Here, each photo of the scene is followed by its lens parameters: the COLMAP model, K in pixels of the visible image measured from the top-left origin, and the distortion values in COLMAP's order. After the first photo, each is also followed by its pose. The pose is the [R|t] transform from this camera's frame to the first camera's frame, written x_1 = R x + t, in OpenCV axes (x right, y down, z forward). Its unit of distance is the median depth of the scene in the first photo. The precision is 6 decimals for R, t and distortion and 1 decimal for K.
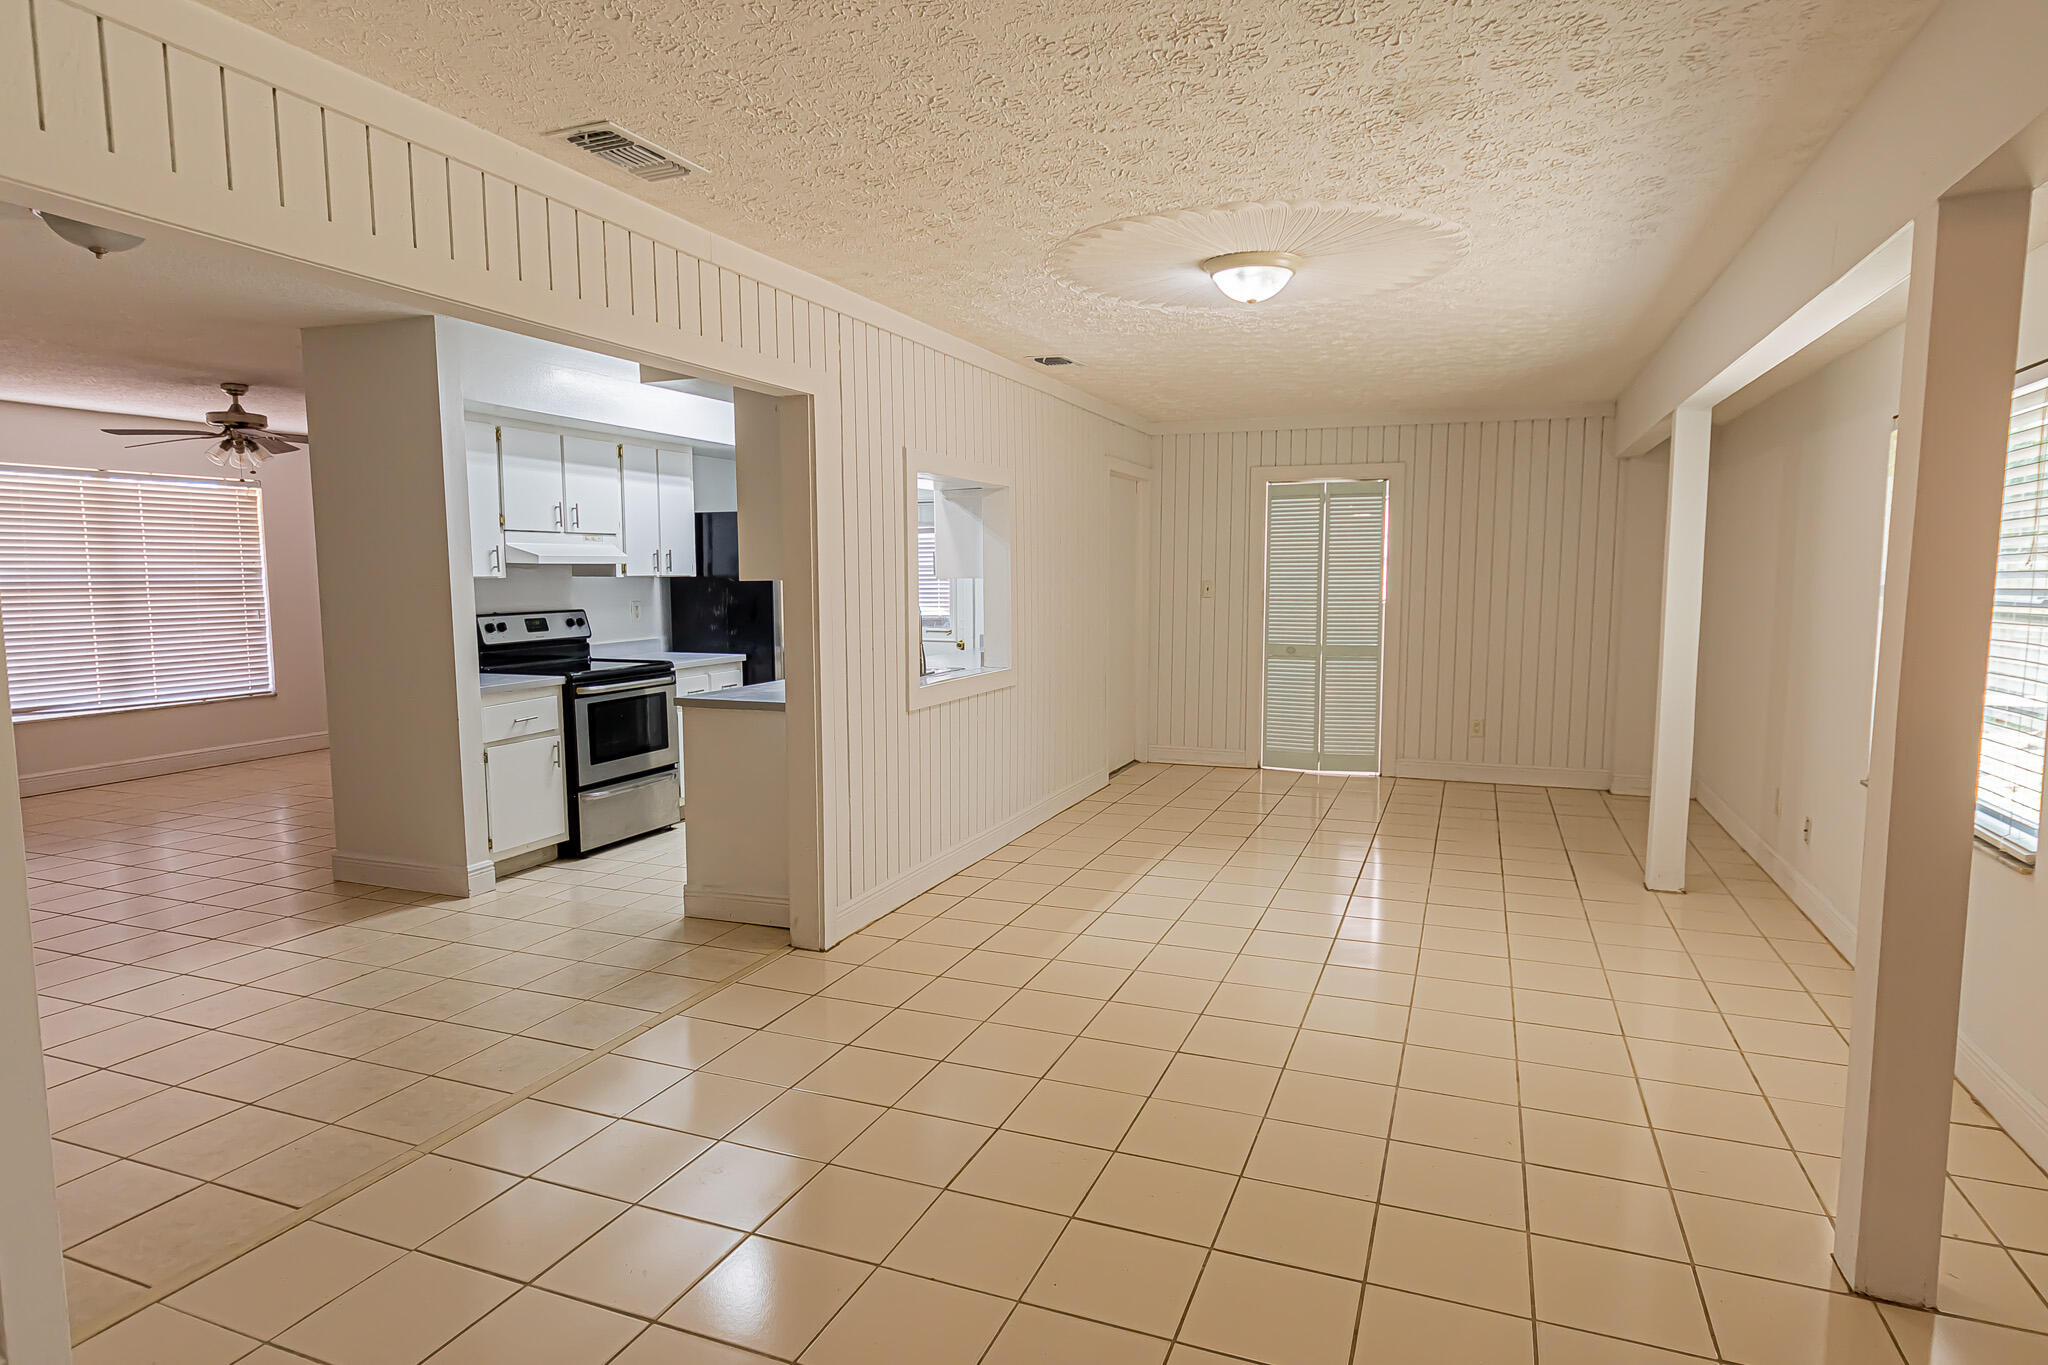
lens RADIAL K [[1164.2, 0, 1020.6], [0, 1164.2, 683.5], [0, 0, 1]] dist [0.010179, -0.001616]
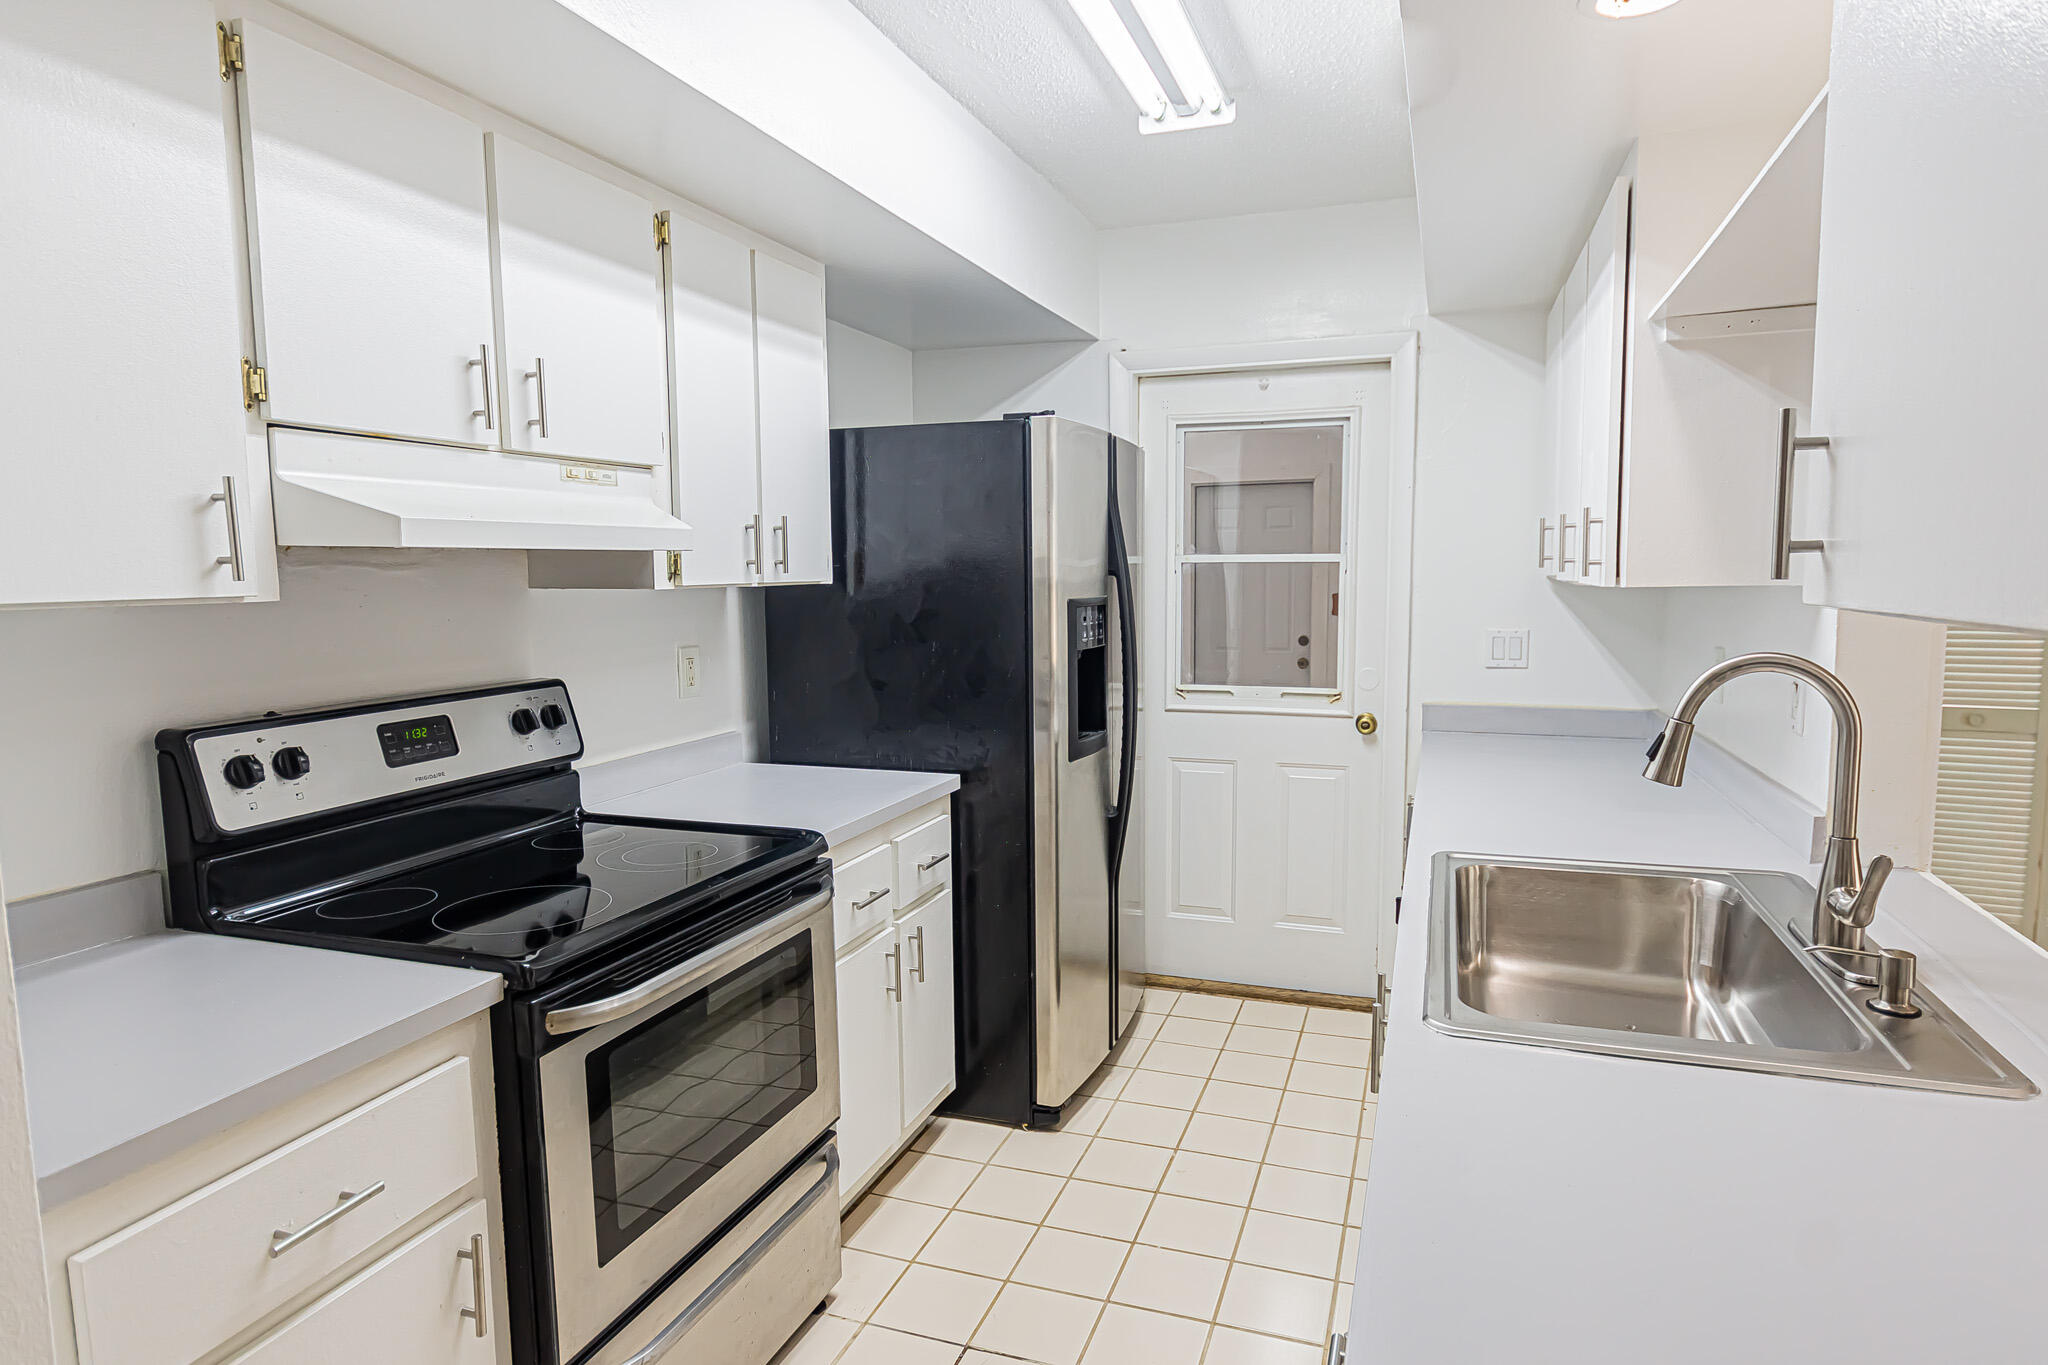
lens RADIAL K [[1164.2, 0, 1011.7], [0, 1164.2, 683.6], [0, 0, 1]] dist [0.010179, -0.001616]
pose [[0.999747, -0.008751, 0.020738, -0.248059], [0.008711, 0.999960, 0.001996, -0.063055], [-0.020754, -0.001815, 0.999783, 0.649713]]
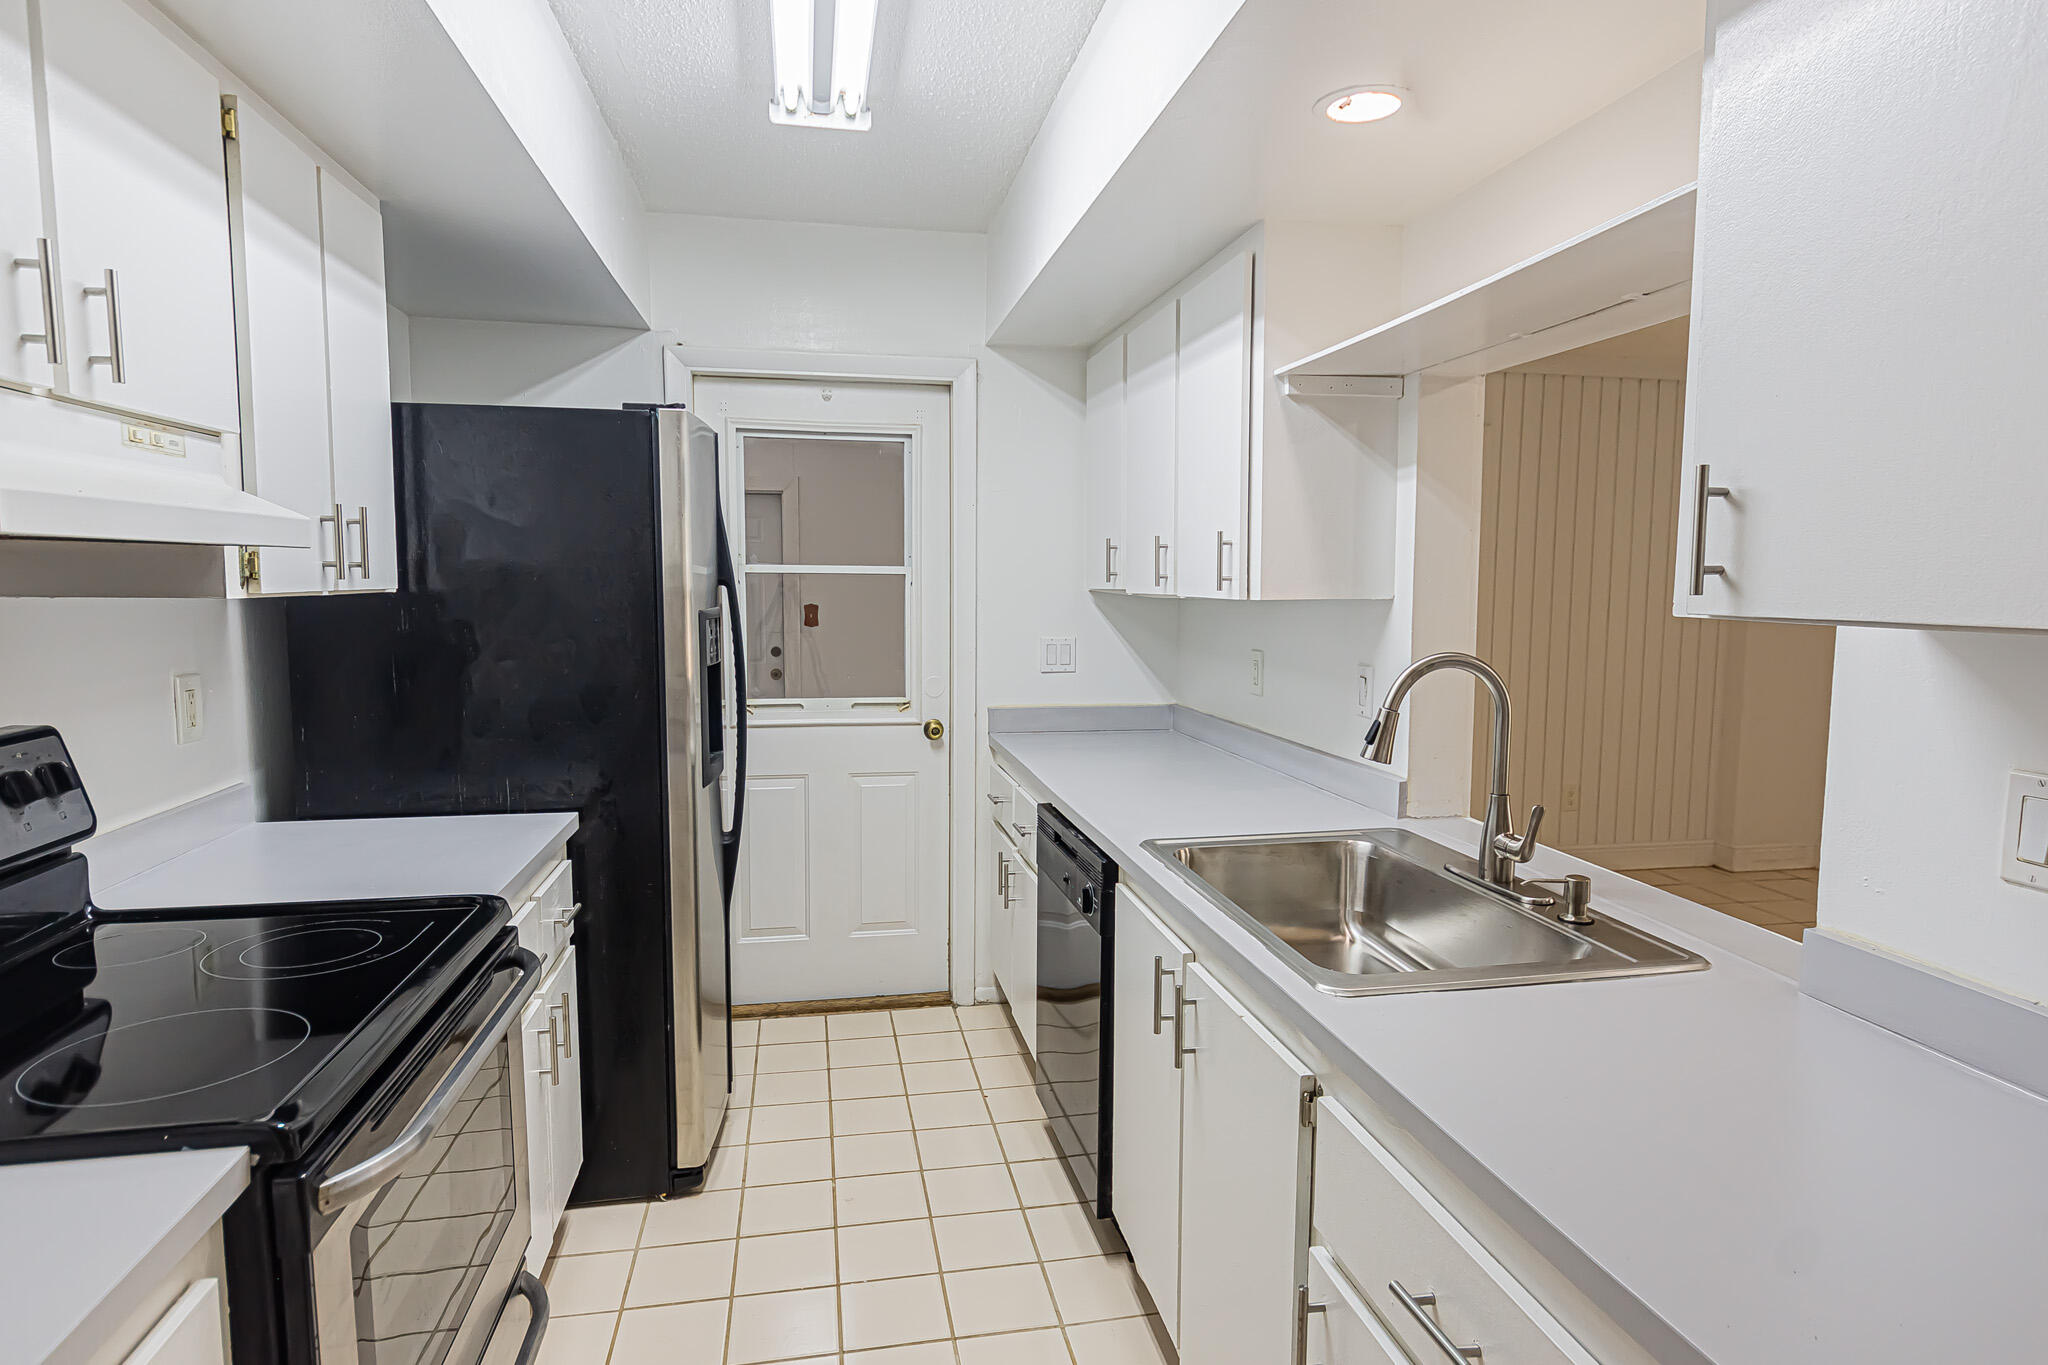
lens RADIAL K [[1164.2, 0, 1015.1], [0, 1164.2, 683.7], [0, 0, 1]] dist [0.010179, -0.001616]
pose [[0.850271, -0.041920, 0.524674, -0.337804], [0.044754, 0.998971, 0.007288, -0.066621], [-0.524440, 0.017284, 0.851272, 0.687850]]
